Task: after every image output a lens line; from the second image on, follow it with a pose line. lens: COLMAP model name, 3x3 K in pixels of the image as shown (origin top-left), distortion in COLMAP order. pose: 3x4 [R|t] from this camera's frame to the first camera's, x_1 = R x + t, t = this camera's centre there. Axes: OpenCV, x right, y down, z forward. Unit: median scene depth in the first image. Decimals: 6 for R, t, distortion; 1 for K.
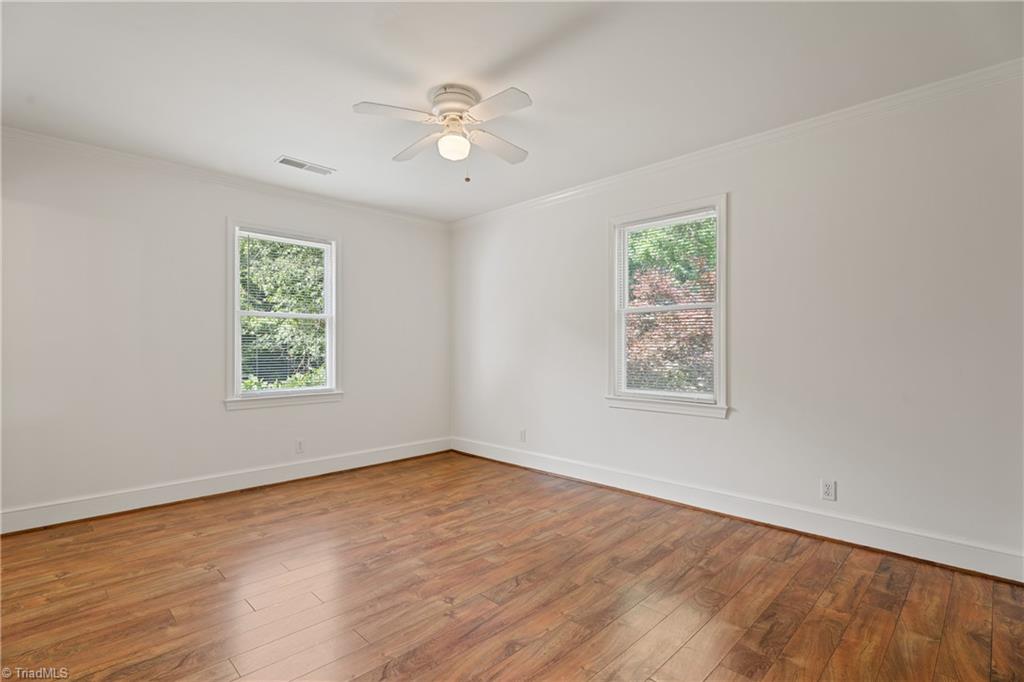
lens RADIAL K [[484.7, 0, 512.4], [0, 484.7, 342.7], [0, 0, 1]] dist [-0.003657, -0.000880]
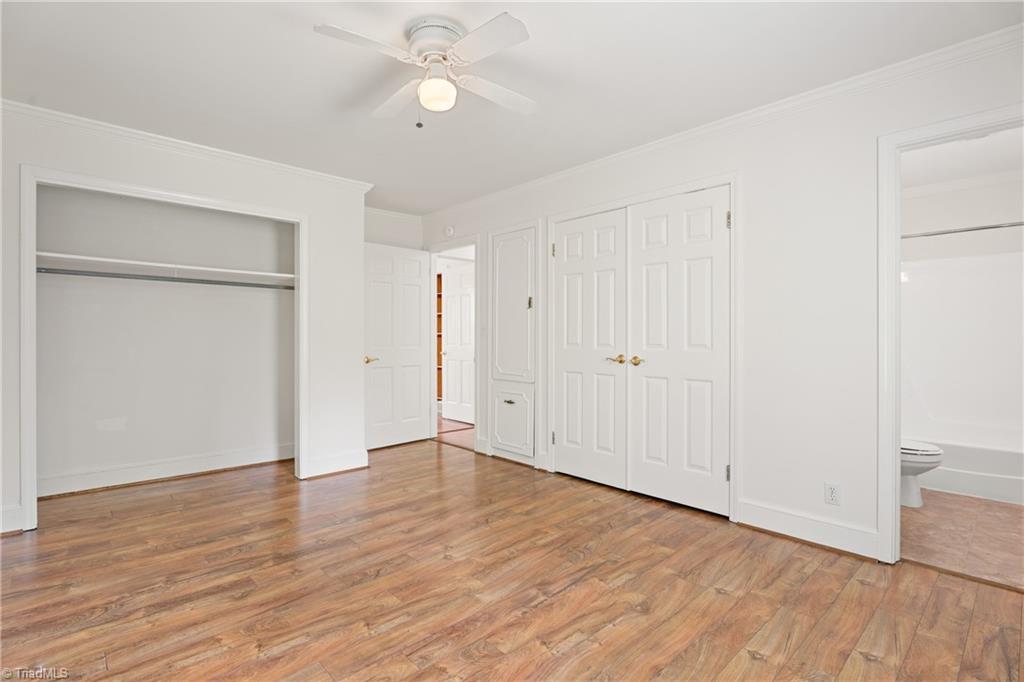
lens RADIAL K [[484.7, 0, 511.5], [0, 484.7, 339.3], [0, 0, 1]] dist [-0.003657, -0.000880]
pose [[-0.999333, 0.001751, 0.036466, -0.288611], [0.001725, 0.999998, -0.000727, 0.015866], [-0.036467, -0.000663, -0.999335, 1.903201]]
